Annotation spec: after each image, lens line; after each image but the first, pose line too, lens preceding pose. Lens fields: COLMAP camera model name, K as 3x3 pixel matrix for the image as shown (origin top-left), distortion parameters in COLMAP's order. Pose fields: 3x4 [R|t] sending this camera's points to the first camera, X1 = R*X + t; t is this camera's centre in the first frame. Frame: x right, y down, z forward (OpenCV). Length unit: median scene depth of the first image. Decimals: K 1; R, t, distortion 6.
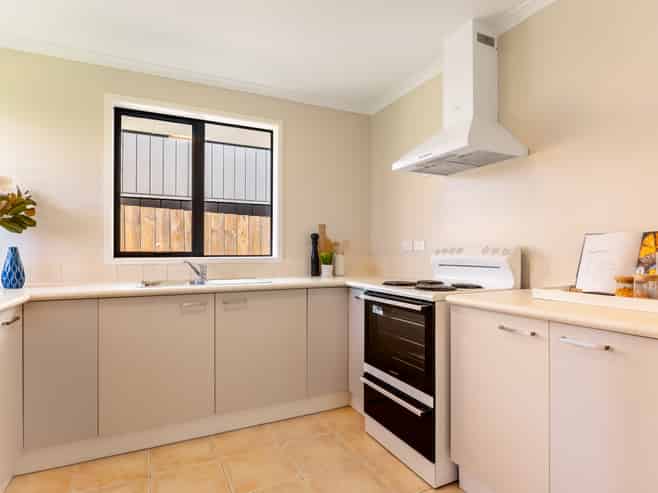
lens RADIAL K [[379.7, 0, 328.4], [0, 379.7, 247.5], [0, 0, 1]] dist [-0.019359, -0.005366]
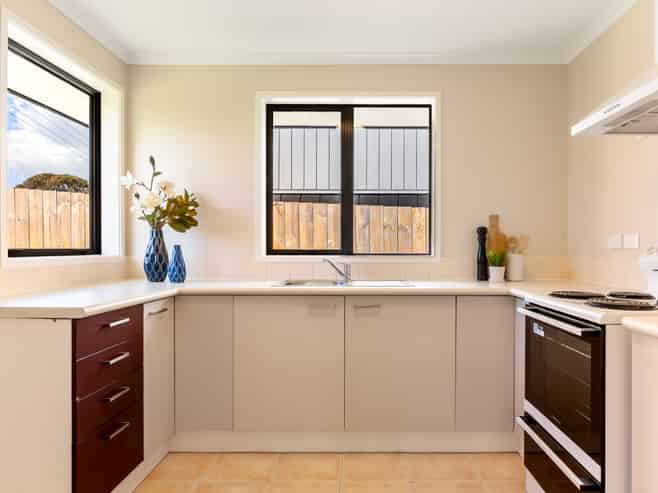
lens RADIAL K [[434.0, 0, 331.2], [0, 434.0, 248.7], [0, 0, 1]] dist [-0.028657, -0.000142]
pose [[0.884821, 0.001171, -0.465929, 0.123388], [0.002954, 0.999963, 0.008122, 0.000602], [0.465921, -0.008563, 0.884785, 0.064161]]
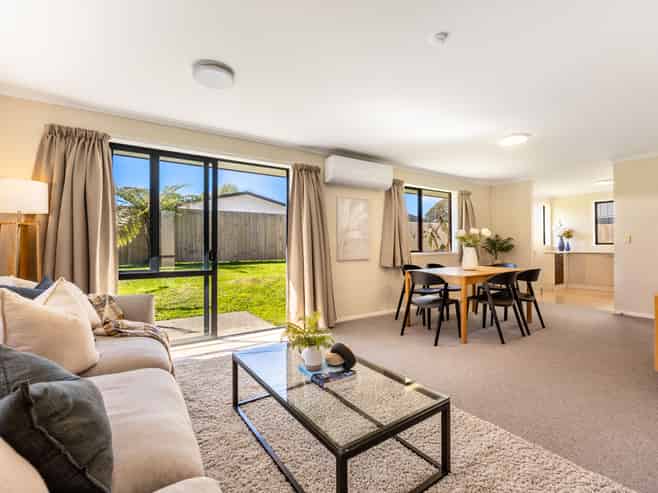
lens RADIAL K [[316.2, 0, 329.4], [0, 316.2, 245.2], [0, 0, 1]] dist [-0.022434, -0.000808]
pose [[0.163930, -0.007417, -0.986444, 2.008803], [0.018175, 0.999825, -0.004497, -0.000451], [0.986304, -0.017192, 0.164036, -2.060533]]
